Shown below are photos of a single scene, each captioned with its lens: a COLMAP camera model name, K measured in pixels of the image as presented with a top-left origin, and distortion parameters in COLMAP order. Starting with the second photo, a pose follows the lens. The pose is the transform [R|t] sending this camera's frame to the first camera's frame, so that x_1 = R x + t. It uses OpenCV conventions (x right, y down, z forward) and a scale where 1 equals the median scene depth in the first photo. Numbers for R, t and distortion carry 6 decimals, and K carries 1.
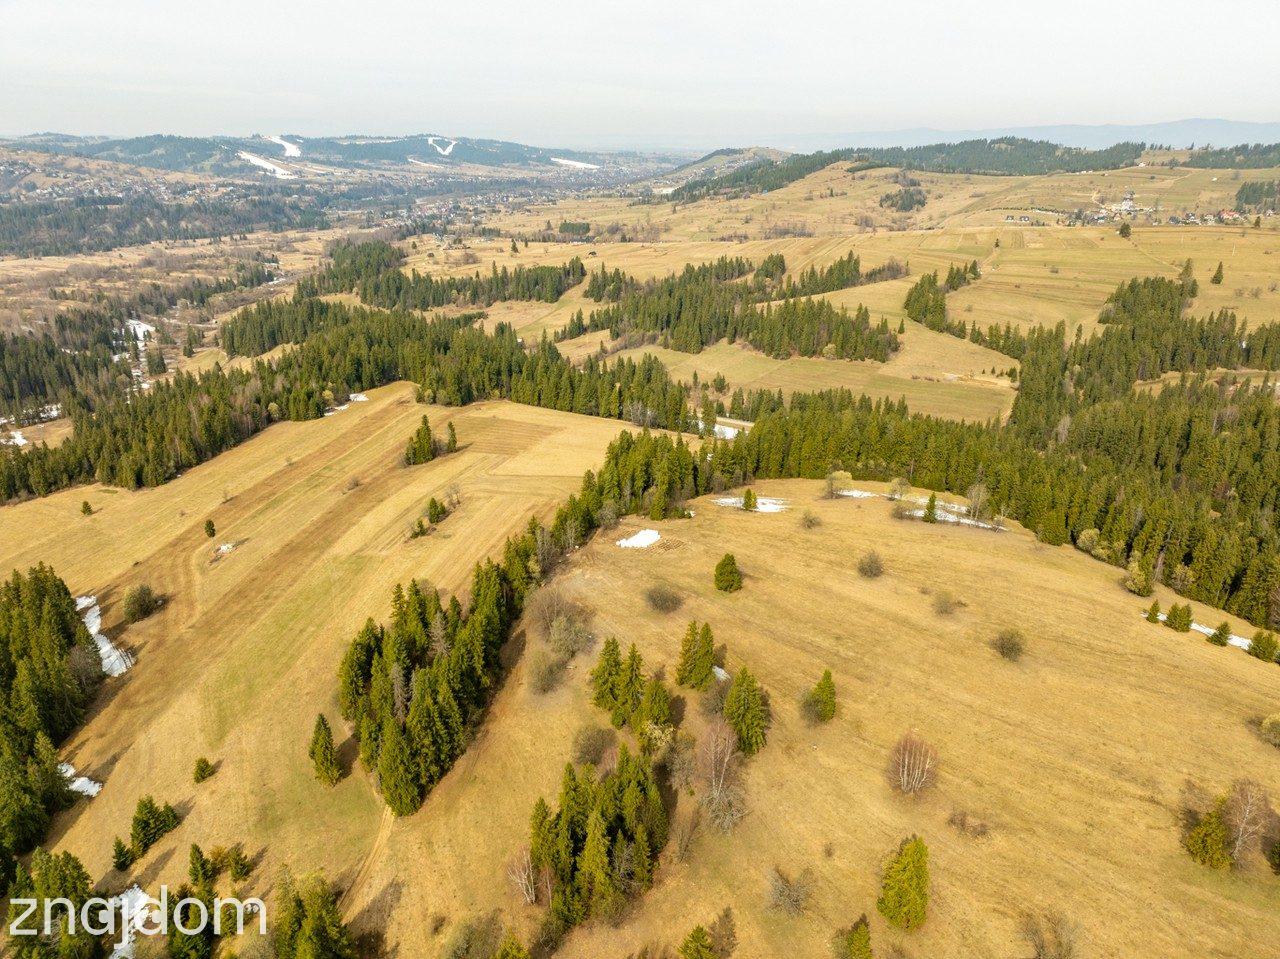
lens RADIAL K [[901.8, 0, 636.6], [0, 901.8, 472.0], [0, 0, 1]] dist [-0.048748, 0.019720]
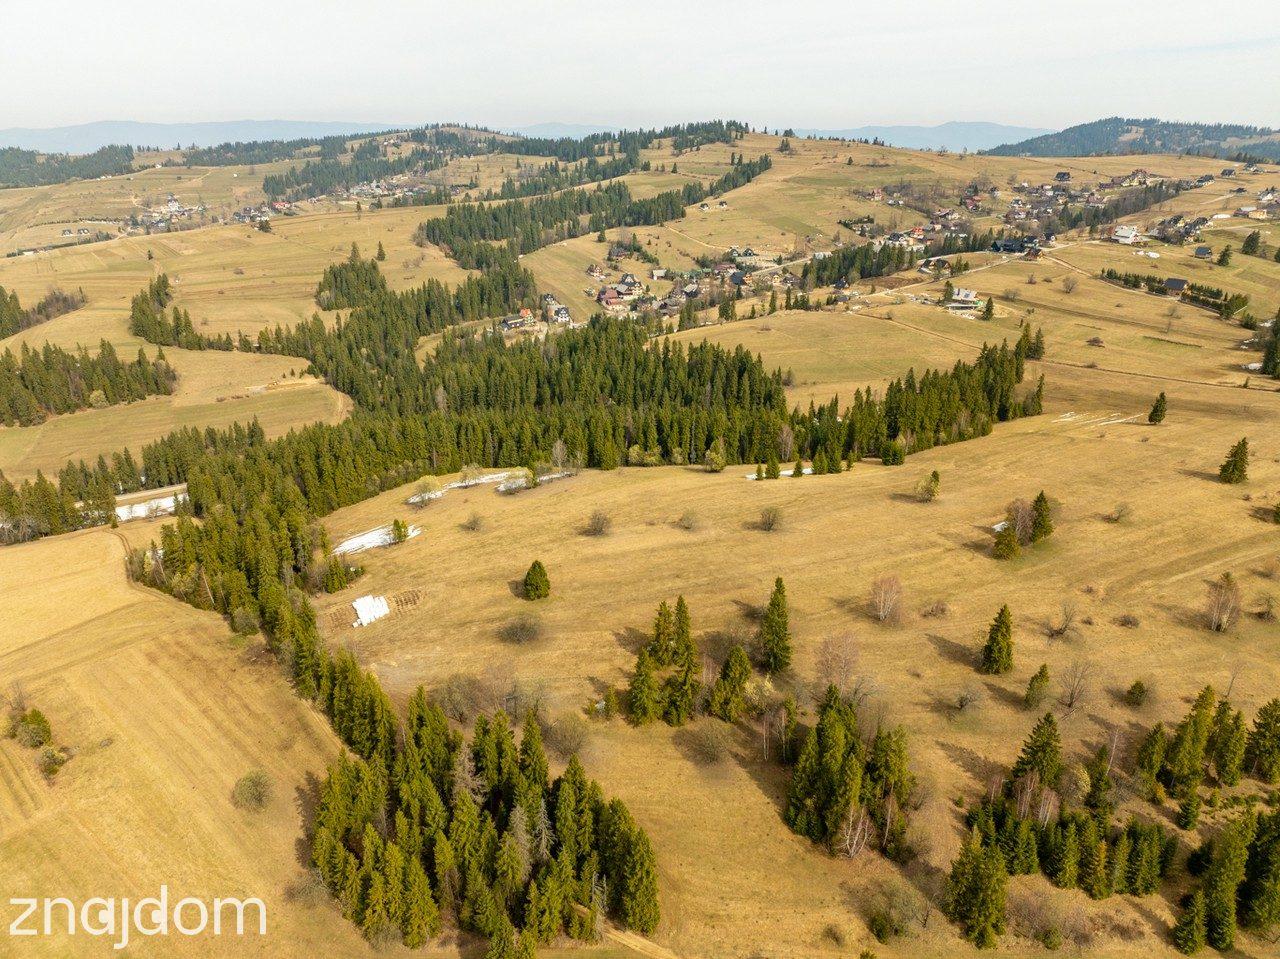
lens RADIAL K [[901.8, 0, 646.2], [0, 901.8, 482.4], [0, 0, 1]] dist [-0.048748, 0.019720]
pose [[0.495310, -0.322124, 0.806787, -0.176364], [0.315973, 0.931903, 0.178094, -0.036961], [-0.809215, 0.166711, 0.563363, 0.099303]]
